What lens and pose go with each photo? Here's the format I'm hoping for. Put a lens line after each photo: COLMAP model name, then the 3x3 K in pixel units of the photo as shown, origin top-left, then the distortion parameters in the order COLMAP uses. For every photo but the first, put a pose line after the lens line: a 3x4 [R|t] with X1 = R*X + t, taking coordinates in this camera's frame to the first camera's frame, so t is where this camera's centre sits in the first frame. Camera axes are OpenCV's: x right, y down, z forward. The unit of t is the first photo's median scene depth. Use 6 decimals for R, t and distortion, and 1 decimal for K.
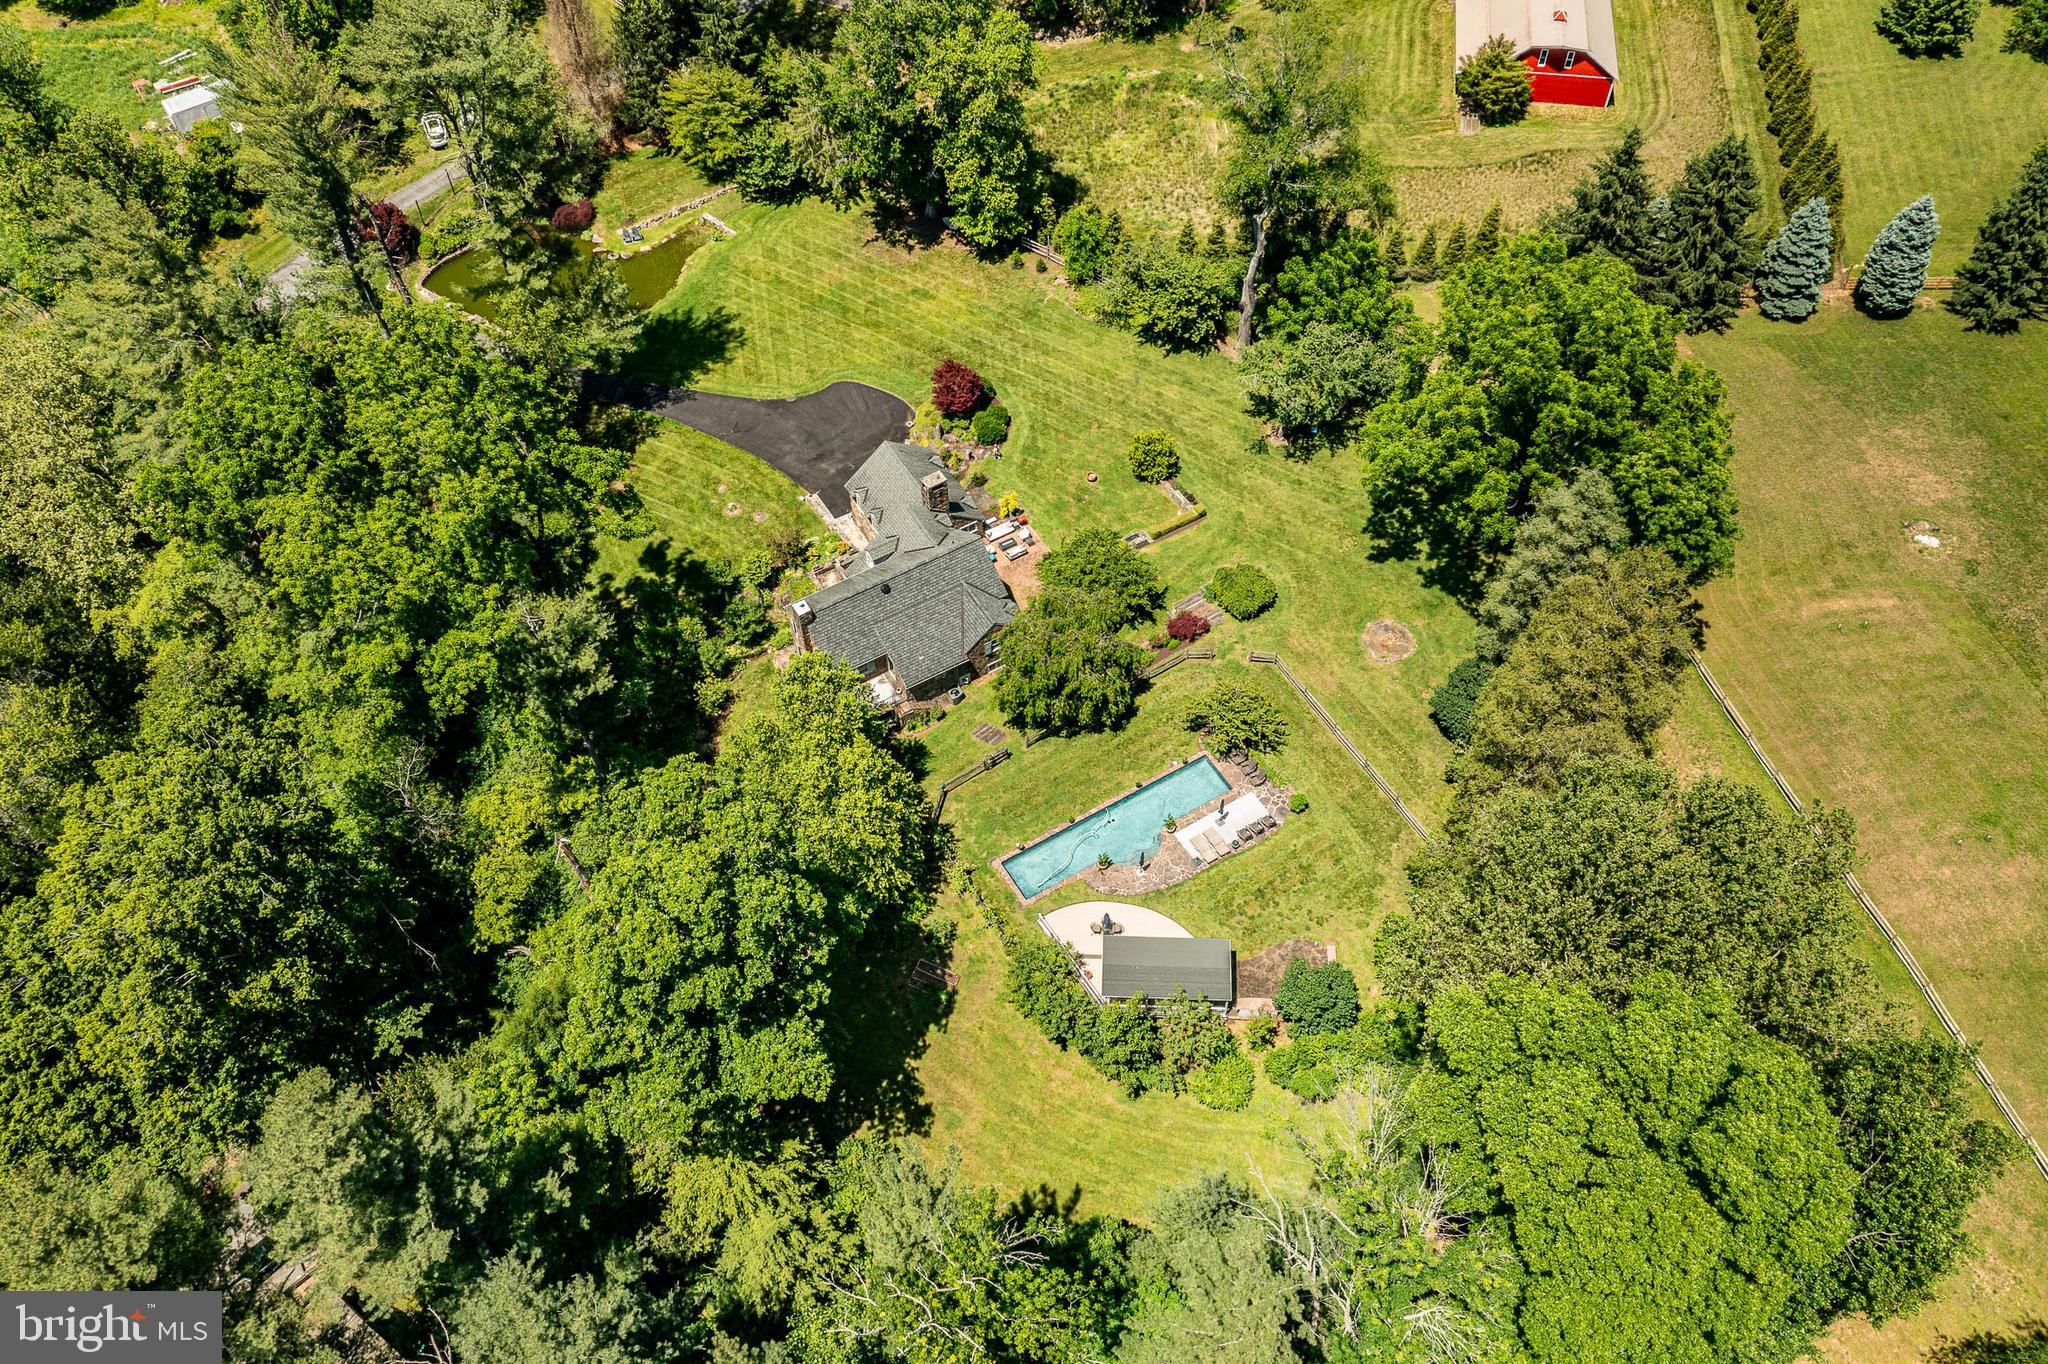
lens RADIAL K [[1623.6, 0, 1020.7], [0, 1623.6, 670.7], [0, 0, 1]] dist [-0.012937, 0.006339]
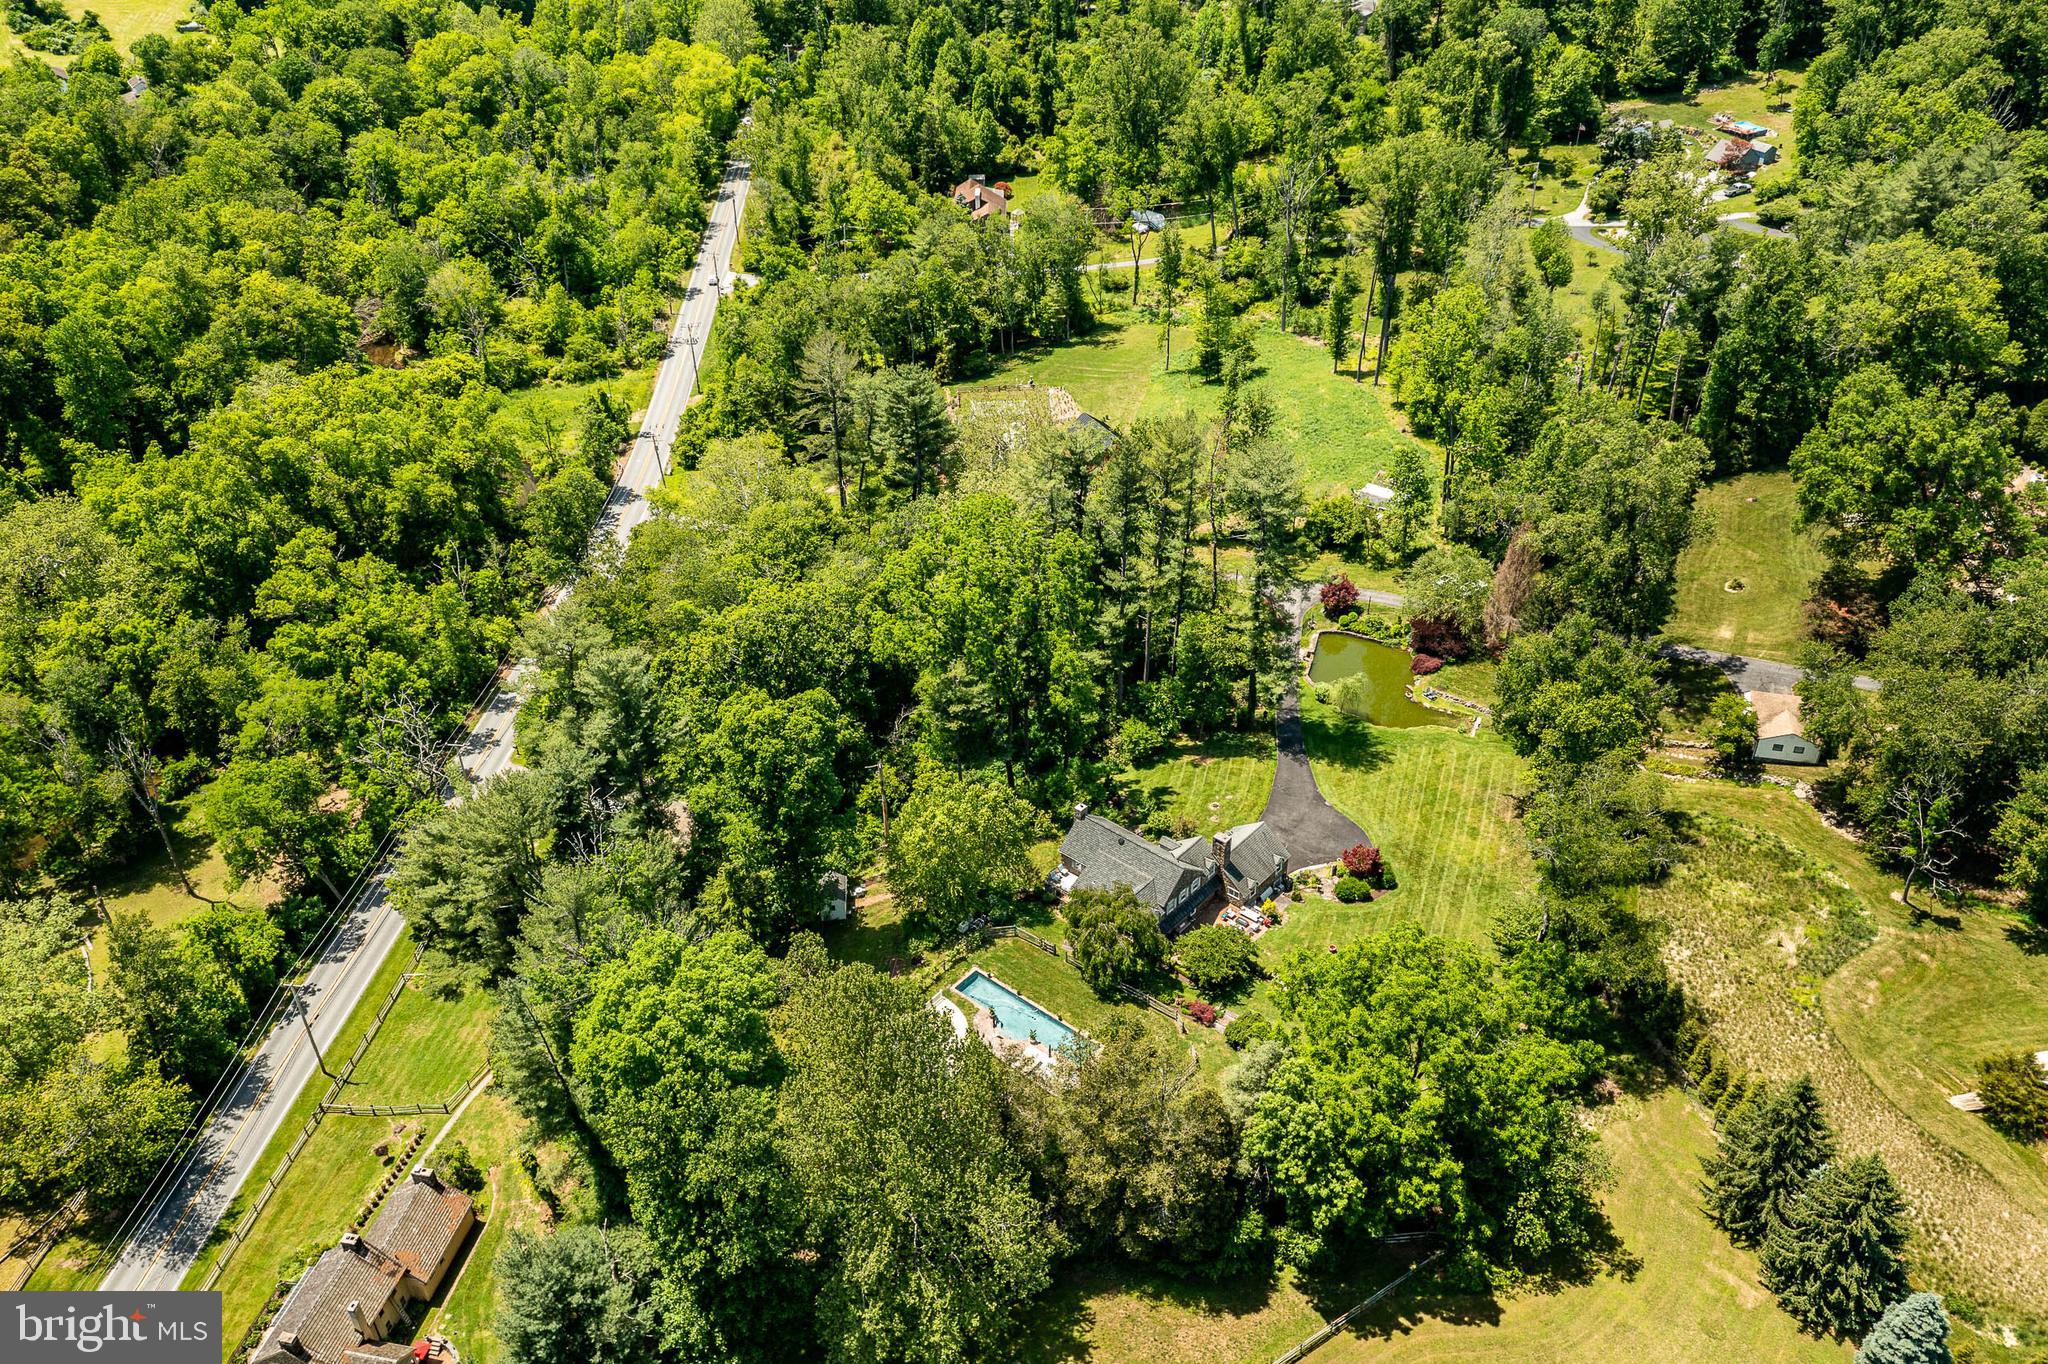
lens RADIAL K [[1623.6, 0, 1020.7], [0, 1623.6, 670.7], [0, 0, 1]] dist [-0.012937, 0.006339]
pose [[0.298668, 0.553912, -0.777161, 0.910151], [-0.750270, 0.639560, 0.167505, -0.310958], [0.589824, 0.533052, 0.606599, -0.074516]]
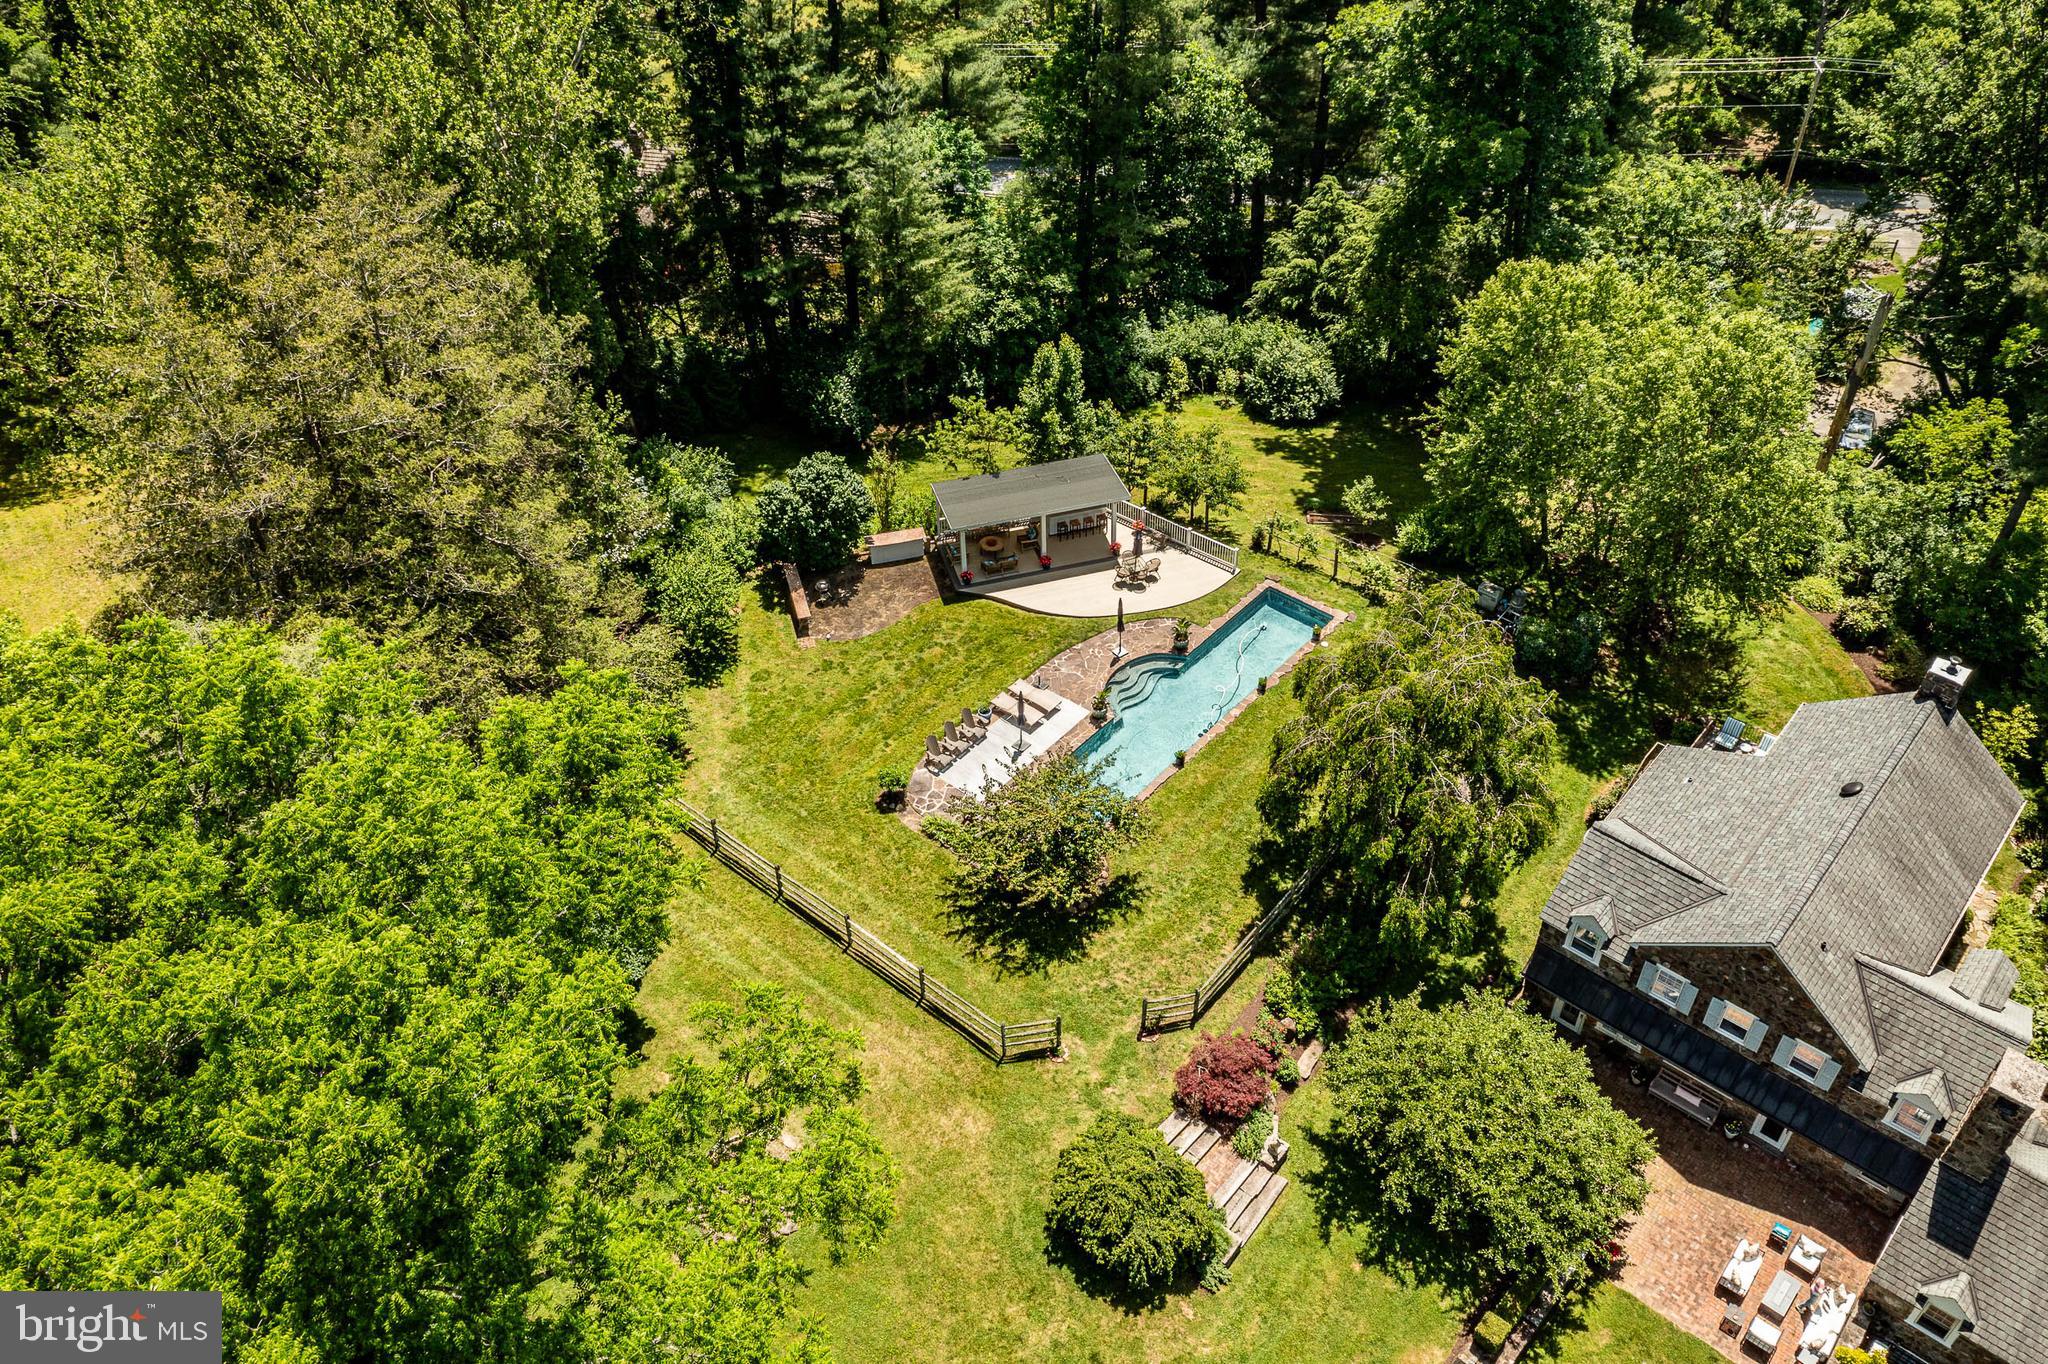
lens RADIAL K [[1622.2, 0, 1024.0], [0, 1622.2, 682.0], [0, 0, 1]] dist [-0.009877, 0.007442]
pose [[-0.949251, 0.237474, -0.206225, 0.202202], [-0.225758, -0.057922, 0.972460, -0.396812], [0.218989, 0.969665, 0.108594, 0.794116]]
